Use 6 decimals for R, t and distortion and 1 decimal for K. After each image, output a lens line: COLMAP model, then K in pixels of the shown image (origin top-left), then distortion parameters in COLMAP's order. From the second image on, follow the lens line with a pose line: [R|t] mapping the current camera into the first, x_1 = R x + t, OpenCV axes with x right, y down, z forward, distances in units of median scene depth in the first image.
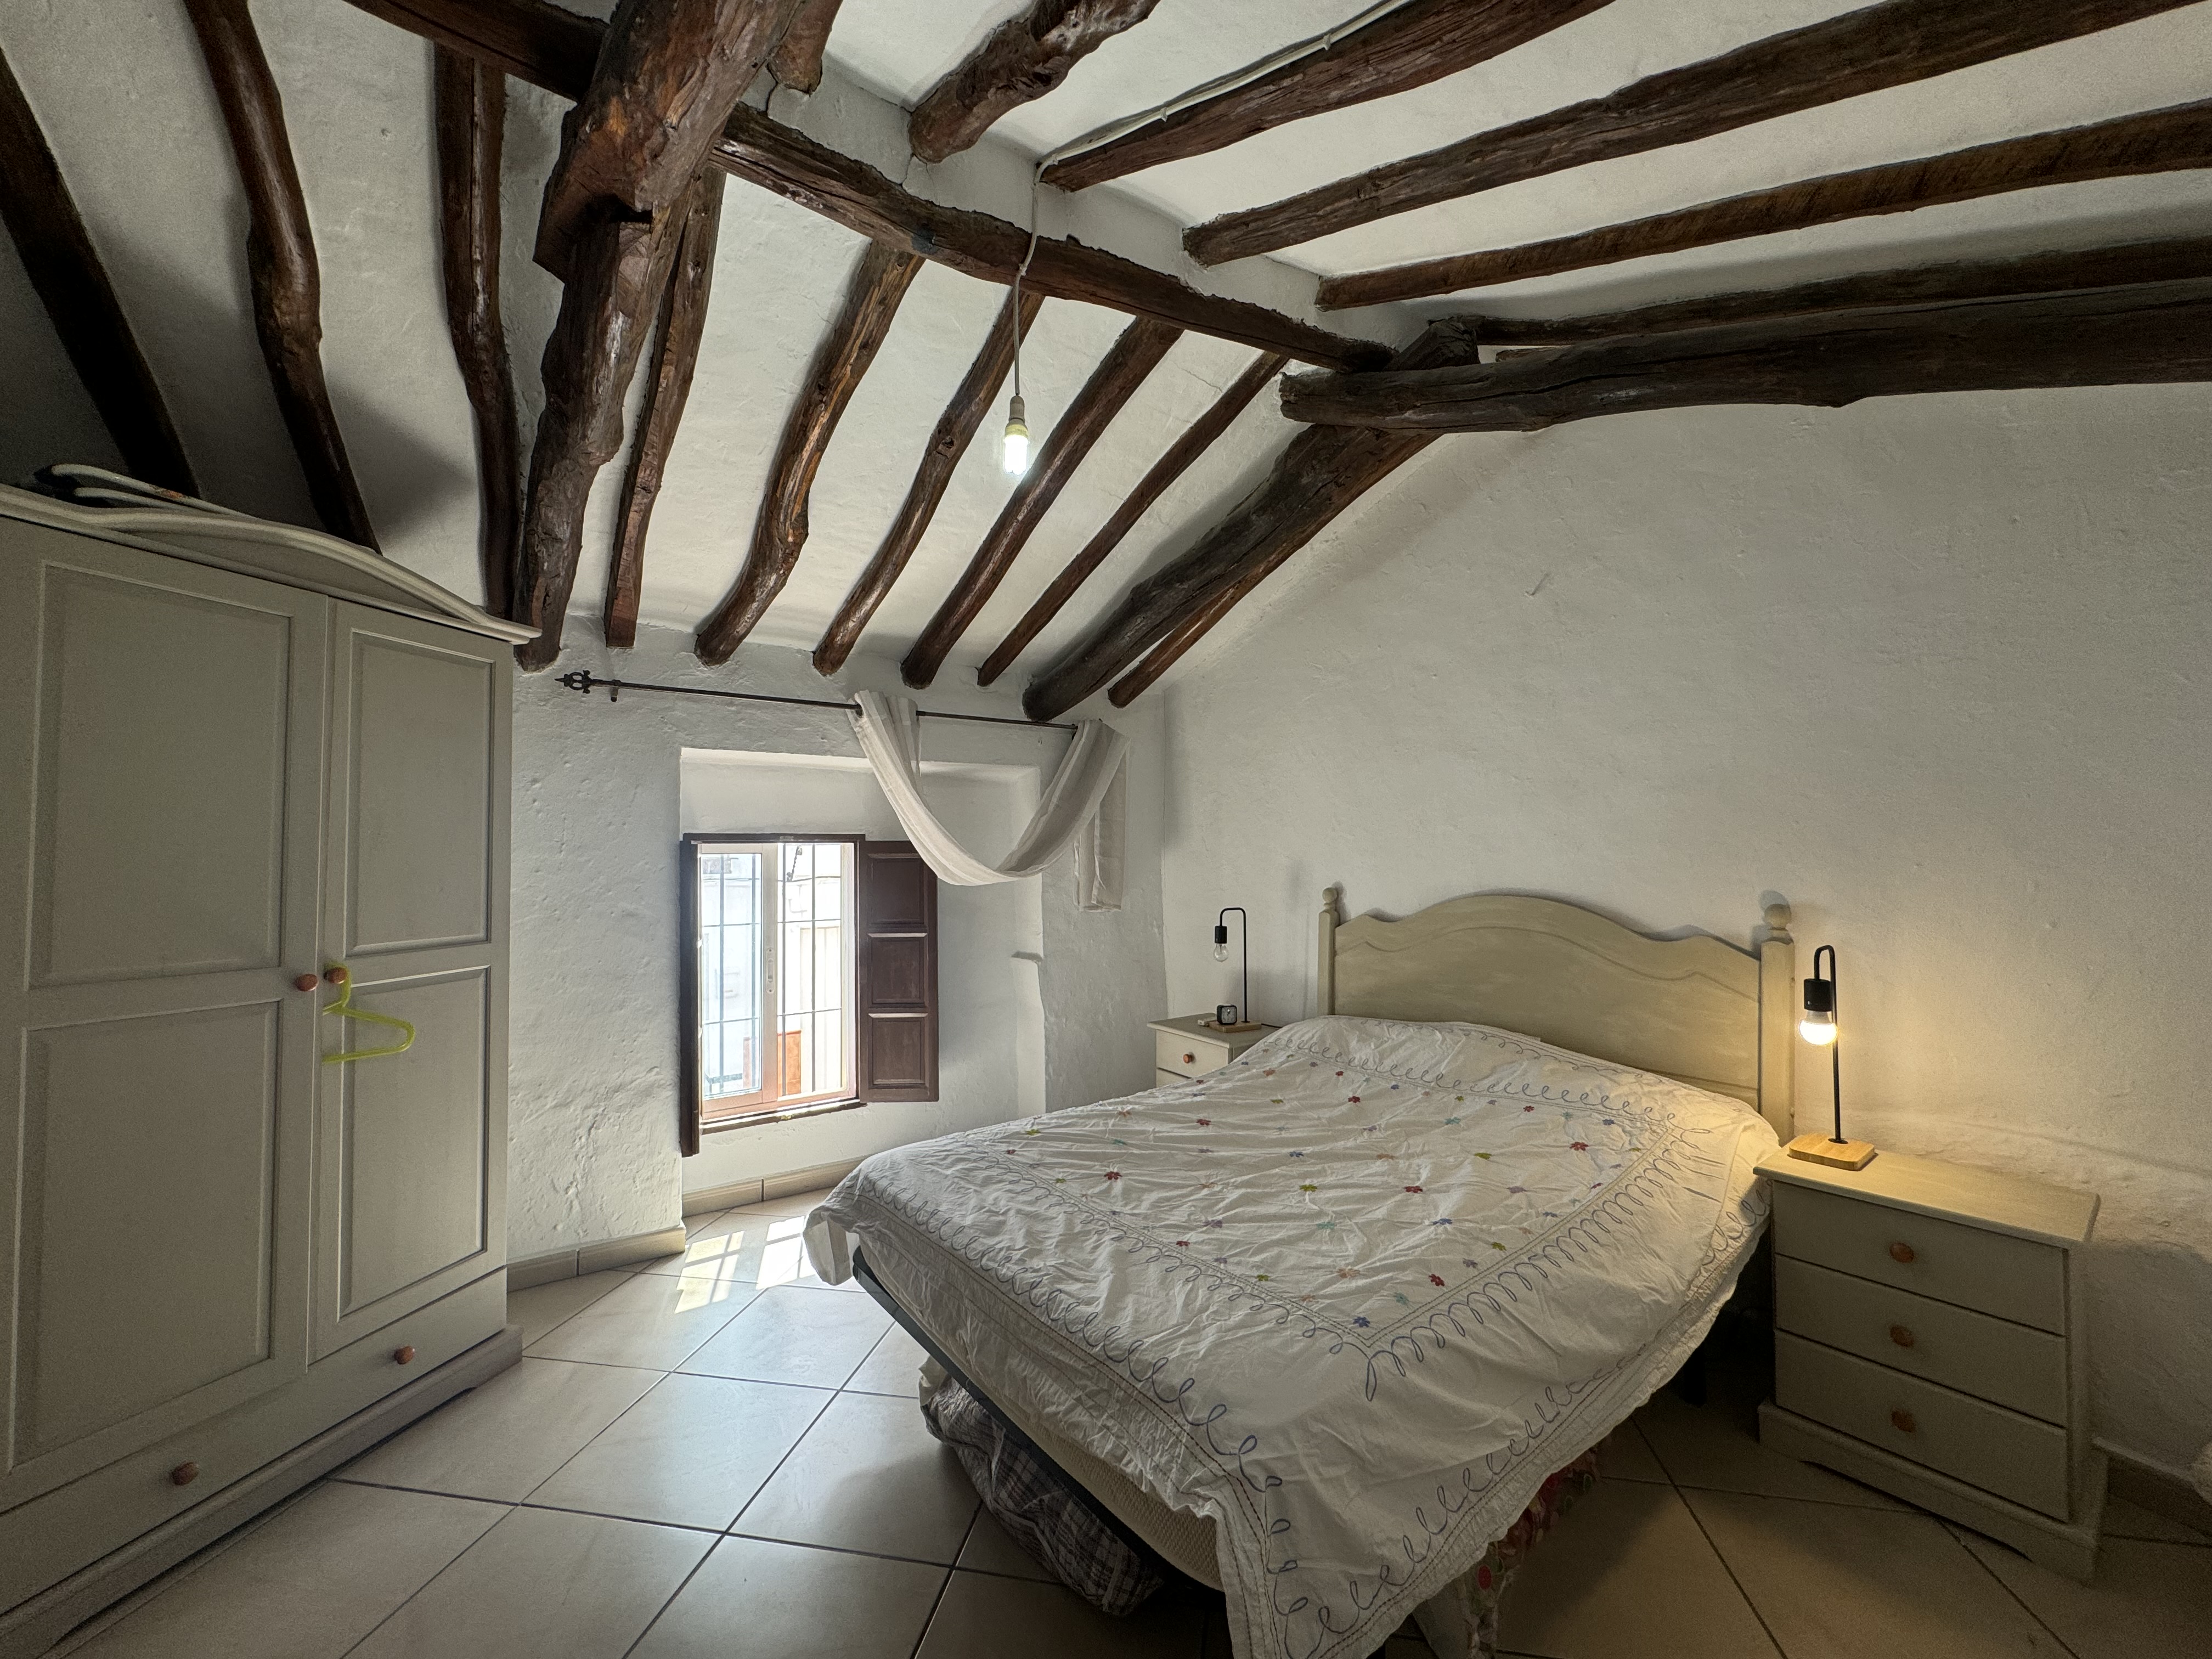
lens RADIAL K [[883.0, 0, 1104.3], [0, 883.0, 830.9], [0, 0, 1]] dist [-0.002742, 0.000746]
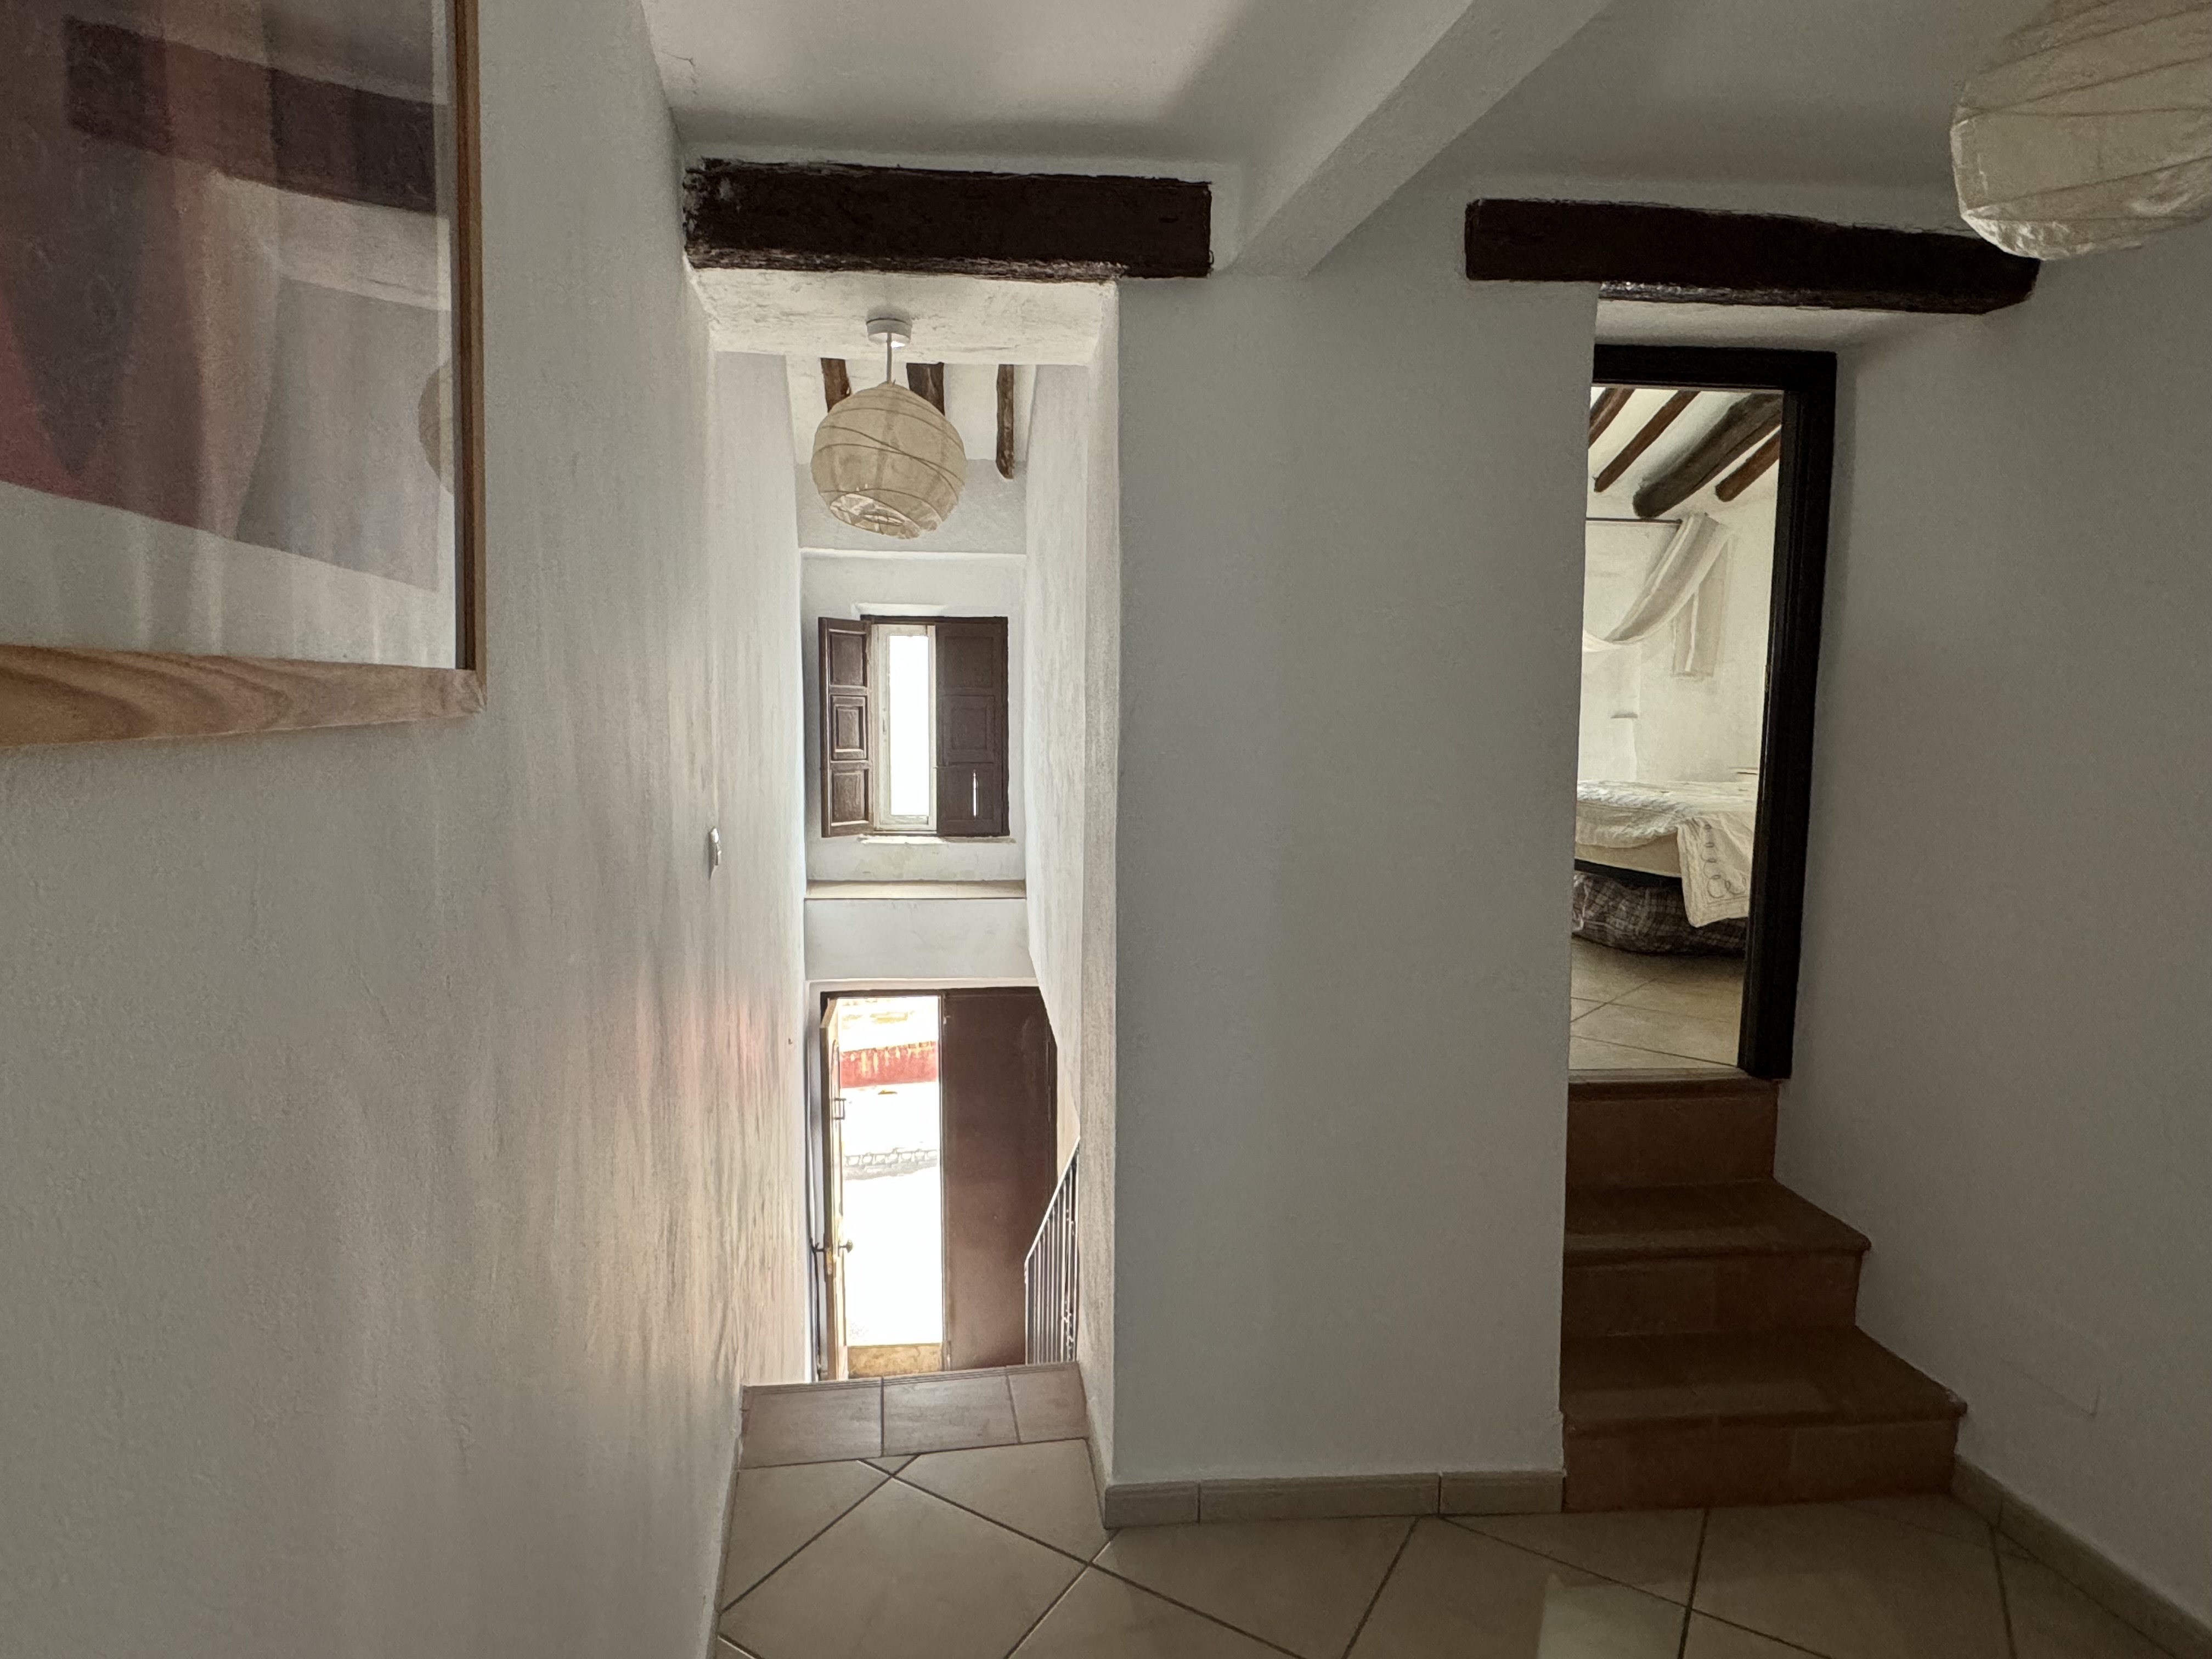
lens RADIAL K [[1231.2, 0, 1106.0], [0, 1231.2, 829.5], [0, 0, 1]] dist [-0.000789, -0.000106]
pose [[0.876434, 0.059901, -0.477781, 0.208202], [-0.000285, 0.992297, 0.123885, 0.172146], [0.481521, -0.108441, 0.869700, -1.660970]]
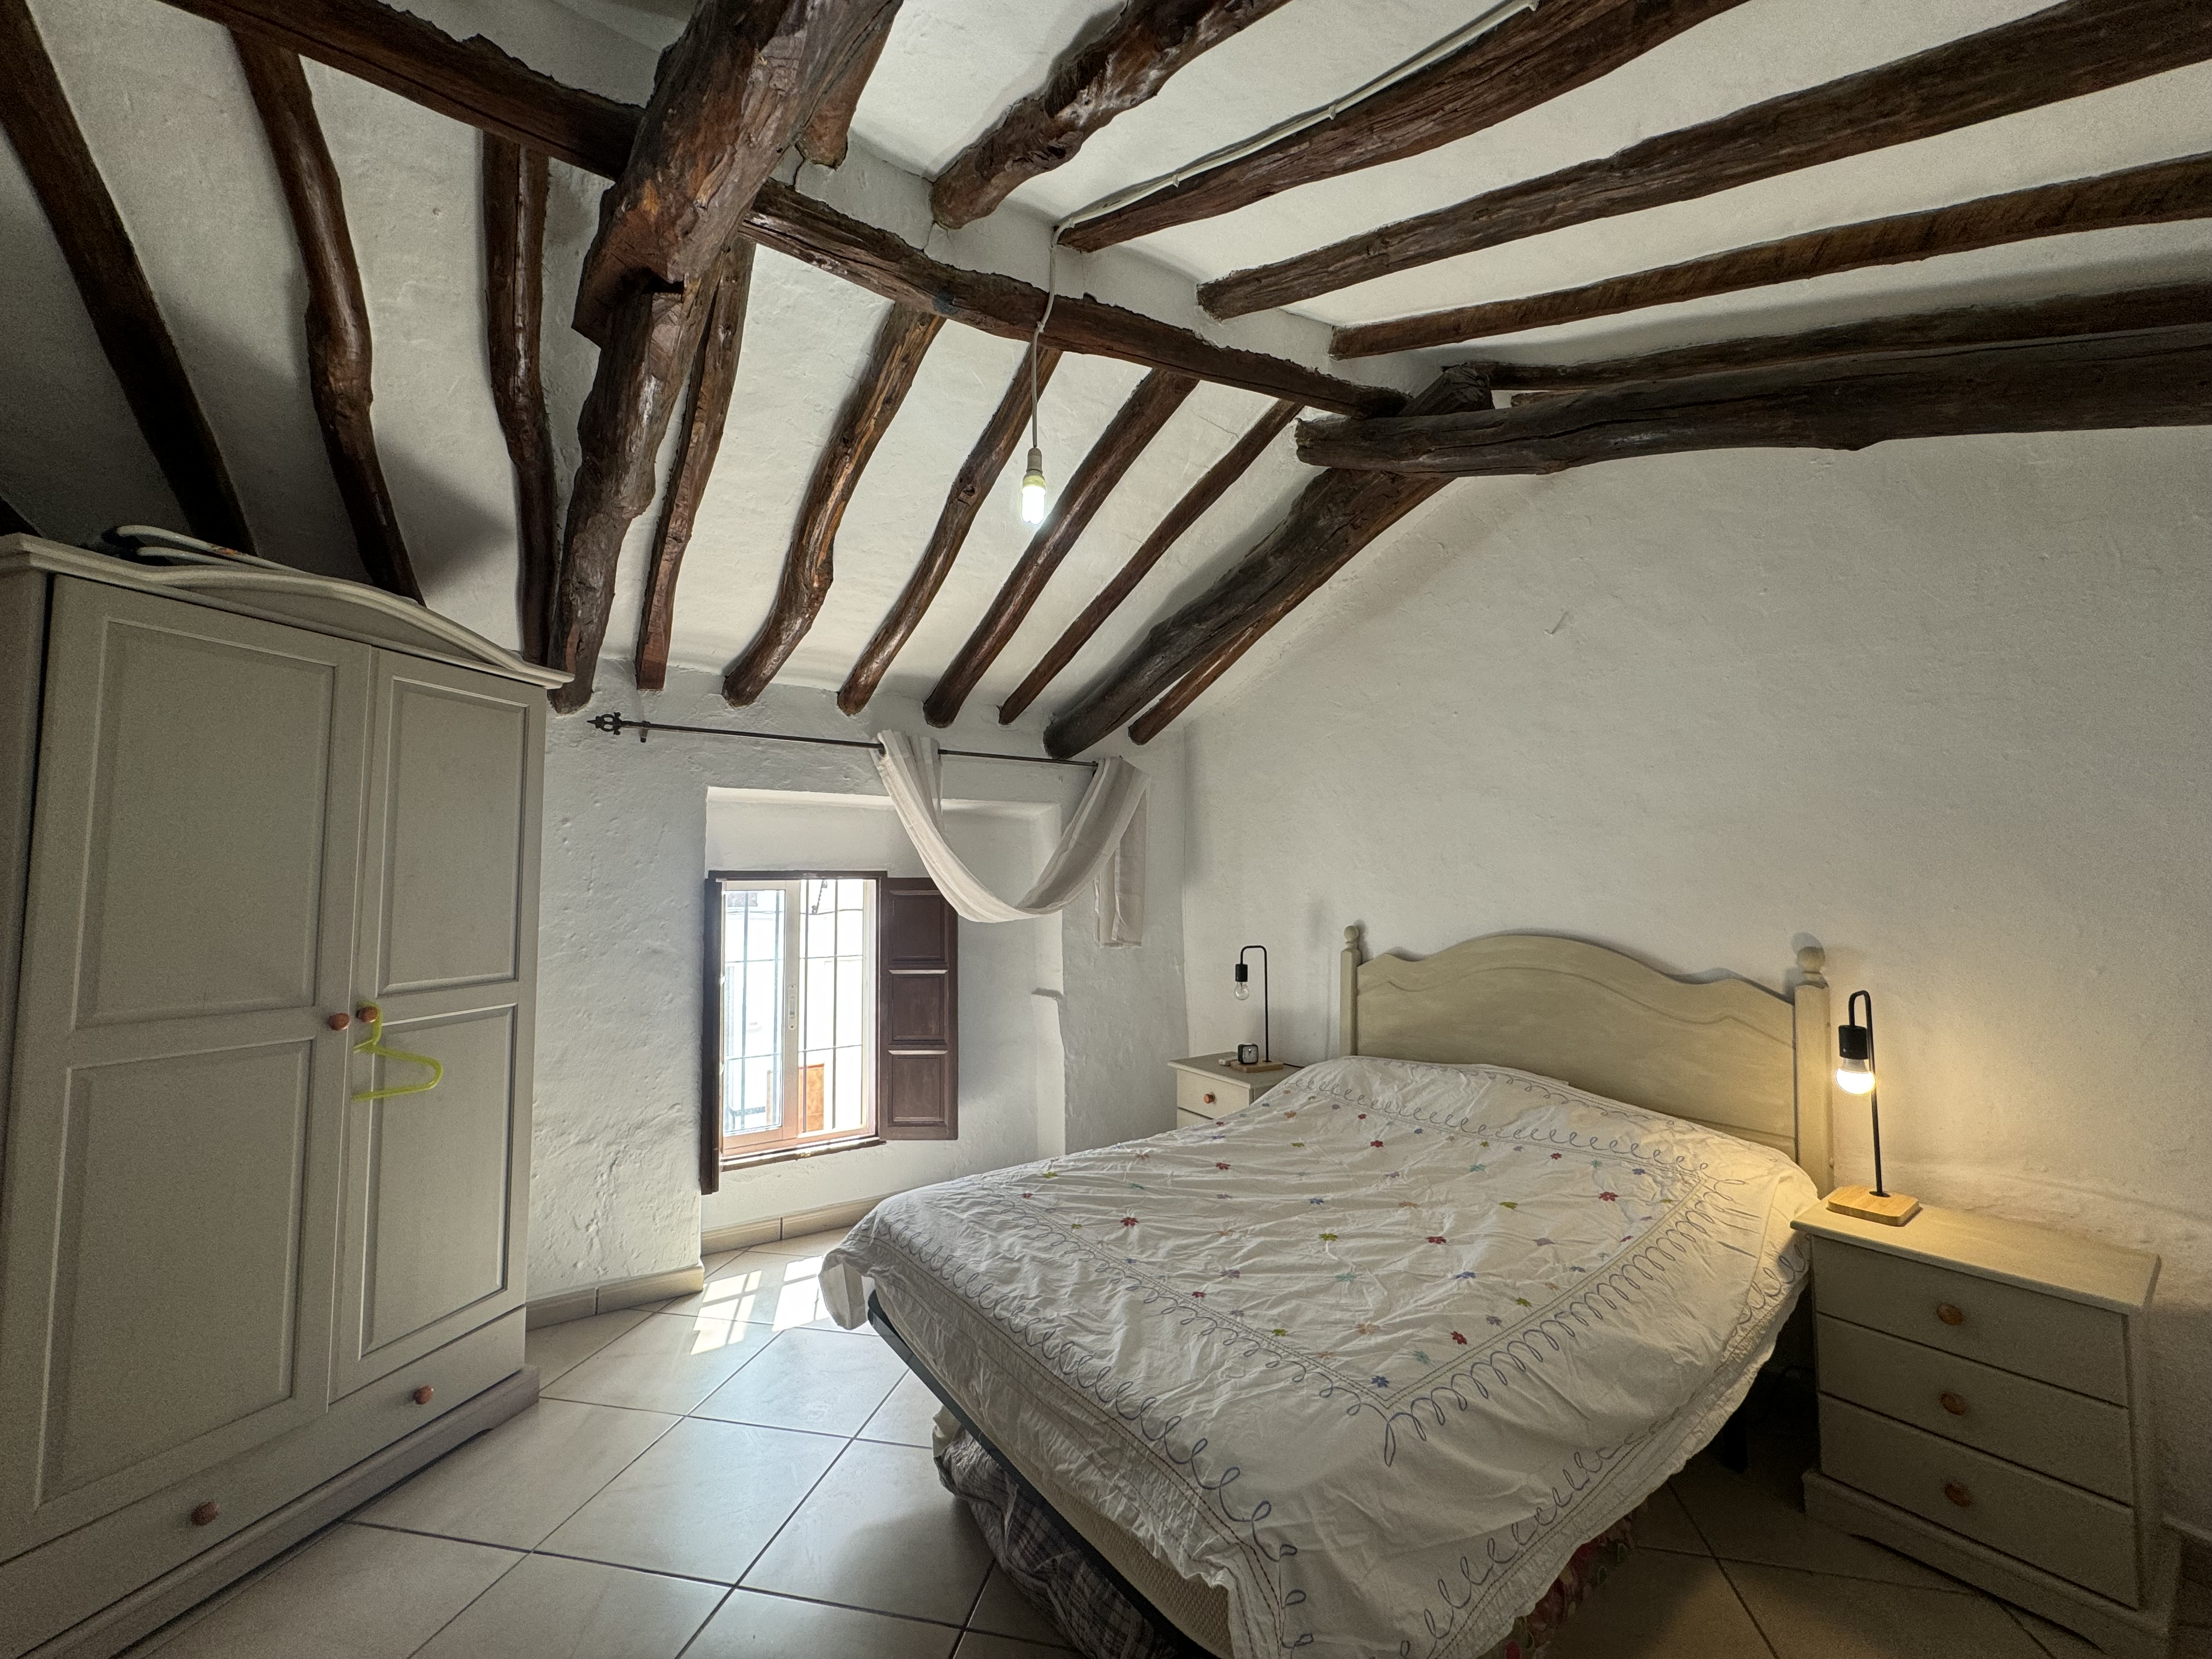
lens RADIAL K [[883.0, 0, 1104.3], [0, 883.0, 830.9], [0, 0, 1]] dist [-0.002742, 0.000746]
pose [[0.999617, -0.000305, -0.027678, 0.009230], [-0.000673, 0.999375, -0.035349, -0.012353], [0.027672, 0.035354, 0.998992, -0.003788]]
